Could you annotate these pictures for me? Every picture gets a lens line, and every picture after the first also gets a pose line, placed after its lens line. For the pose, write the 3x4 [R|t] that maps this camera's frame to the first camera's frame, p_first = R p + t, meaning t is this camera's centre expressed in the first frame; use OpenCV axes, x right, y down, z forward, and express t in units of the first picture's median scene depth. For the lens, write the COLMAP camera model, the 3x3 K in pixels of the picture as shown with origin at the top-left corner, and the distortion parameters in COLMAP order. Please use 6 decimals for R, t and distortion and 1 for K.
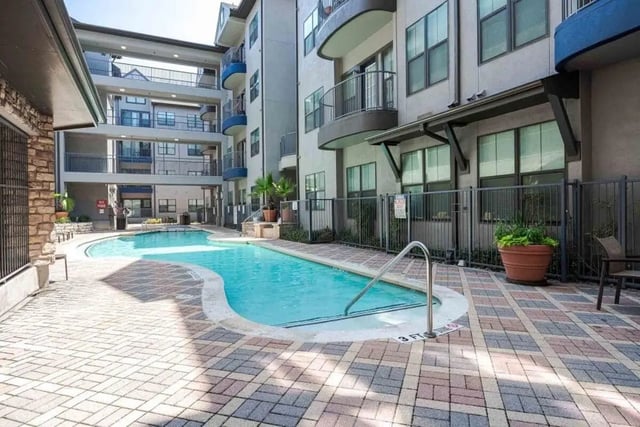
lens RADIAL K [[364.9, 0, 324.3], [0, 364.9, 214.6], [0, 0, 1]] dist [-0.009585, -0.001955]
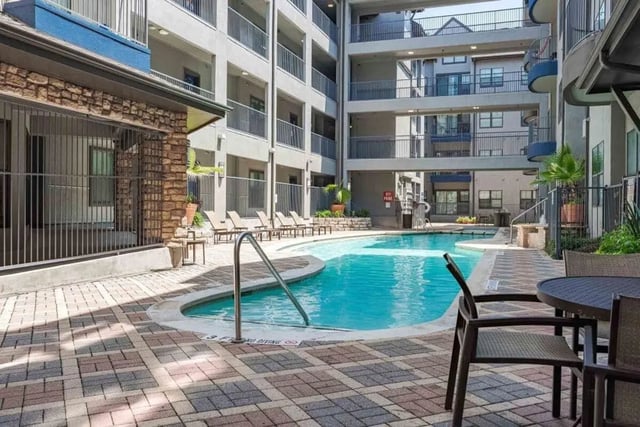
lens RADIAL K [[532.2, 0, 317.1], [0, 532.2, 211.7], [0, 0, 1]] dist [-0.005545, 0.000626]
pose [[0.721040, 0.024235, -0.692469, 0.135476], [-0.026024, 0.999630, 0.007888, 0.001103], [0.692405, 0.012333, 0.721404, 0.022557]]
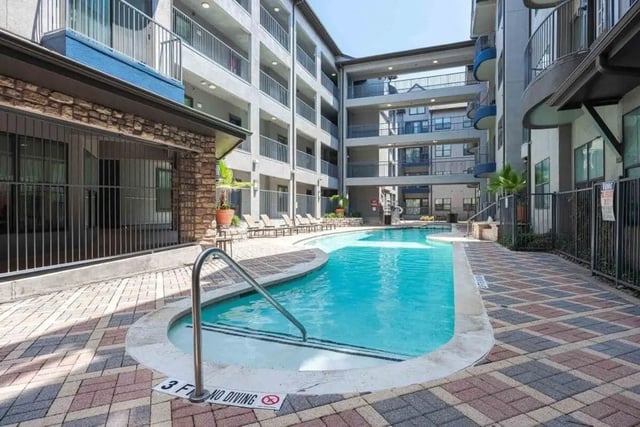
lens RADIAL K [[342.7, 0, 309.3], [0, 342.7, 211.1], [0, 0, 1]] dist [0.000075, -0.001662]
pose [[0.684502, 0.012827, -0.728898, 0.090332], [-0.016948, 0.999855, 0.001679, 0.000256], [0.728814, 0.011204, 0.684620, 0.076649]]
